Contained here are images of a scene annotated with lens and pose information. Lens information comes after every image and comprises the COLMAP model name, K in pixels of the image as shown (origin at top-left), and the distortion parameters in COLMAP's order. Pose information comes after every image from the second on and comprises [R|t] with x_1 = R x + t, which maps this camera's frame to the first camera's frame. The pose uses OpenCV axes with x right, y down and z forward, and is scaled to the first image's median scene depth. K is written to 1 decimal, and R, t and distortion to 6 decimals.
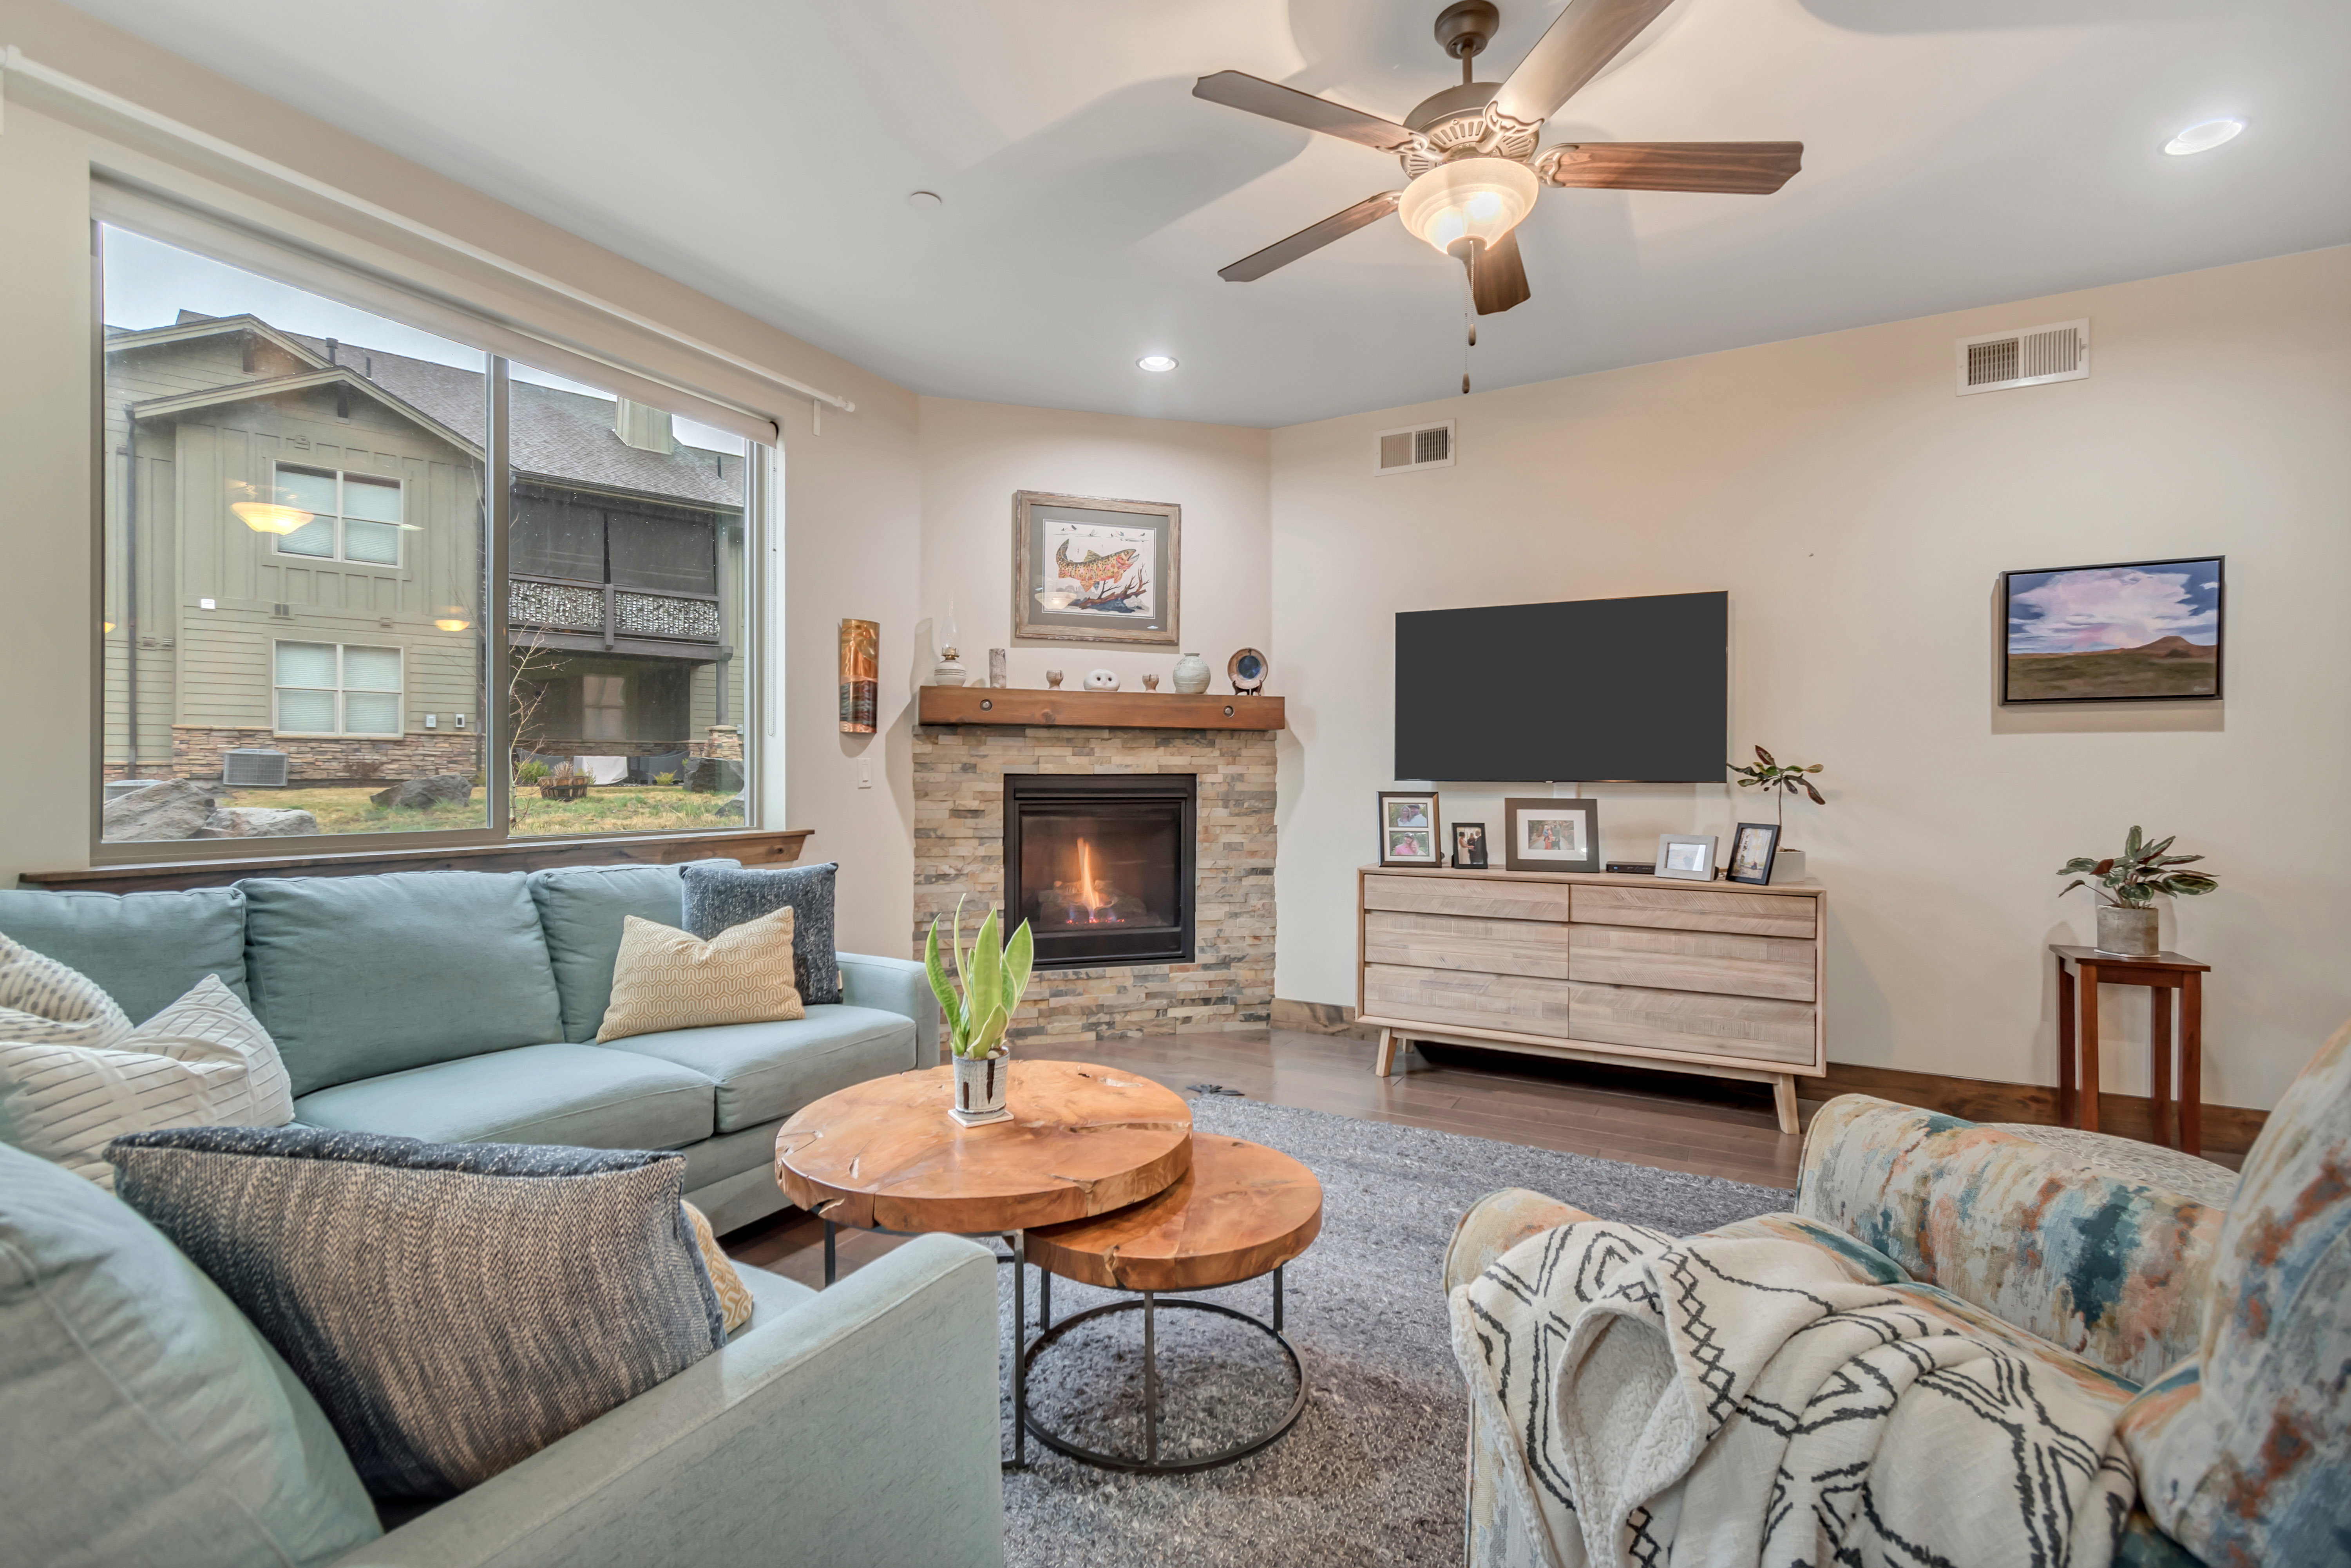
lens RADIAL K [[1056.3, 0, 1185.8], [0, 1056.3, 778.5], [0, 0, 1]] dist [0.003875, -0.000376]
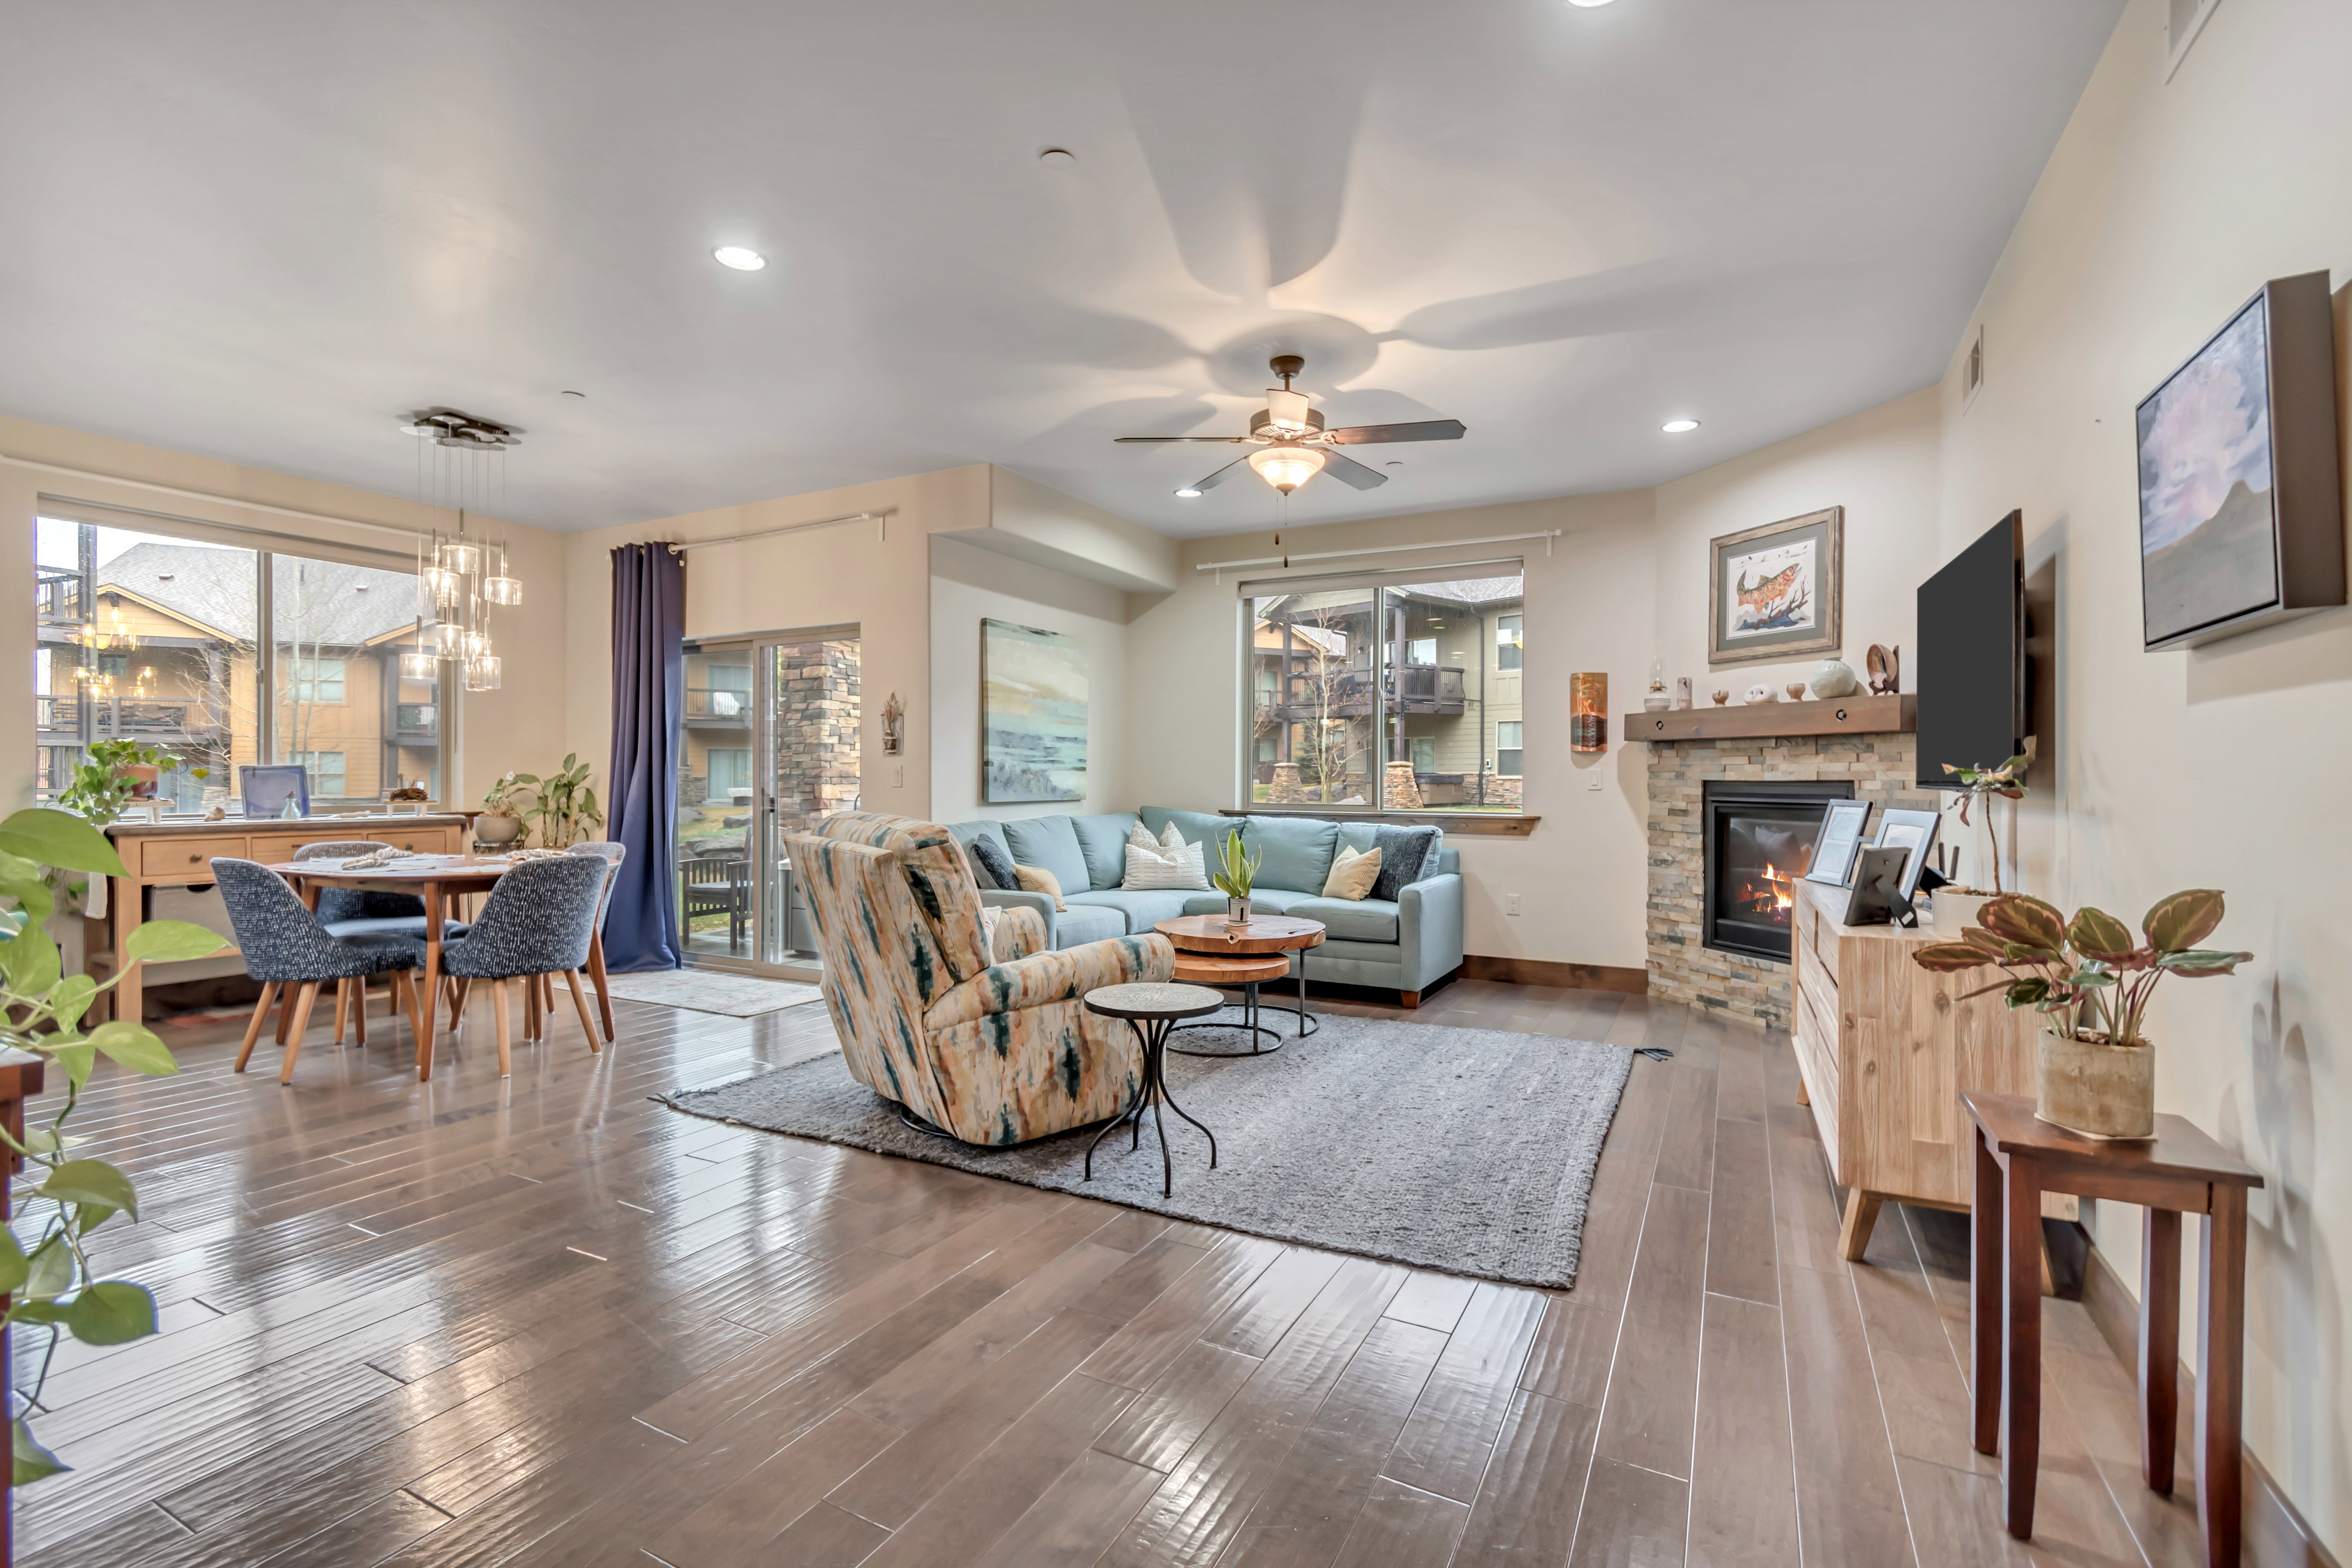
lens RADIAL K [[1056.8, 0, 1186.3], [0, 1056.8, 778.5], [0, 0, 1]] dist [0.003875, -0.000376]
pose [[0.017536, -0.001130, -0.999846, 0.993867], [-0.007645, 0.999970, -0.001264, -0.000513], [0.999817, 0.007666, 0.017526, 0.392132]]
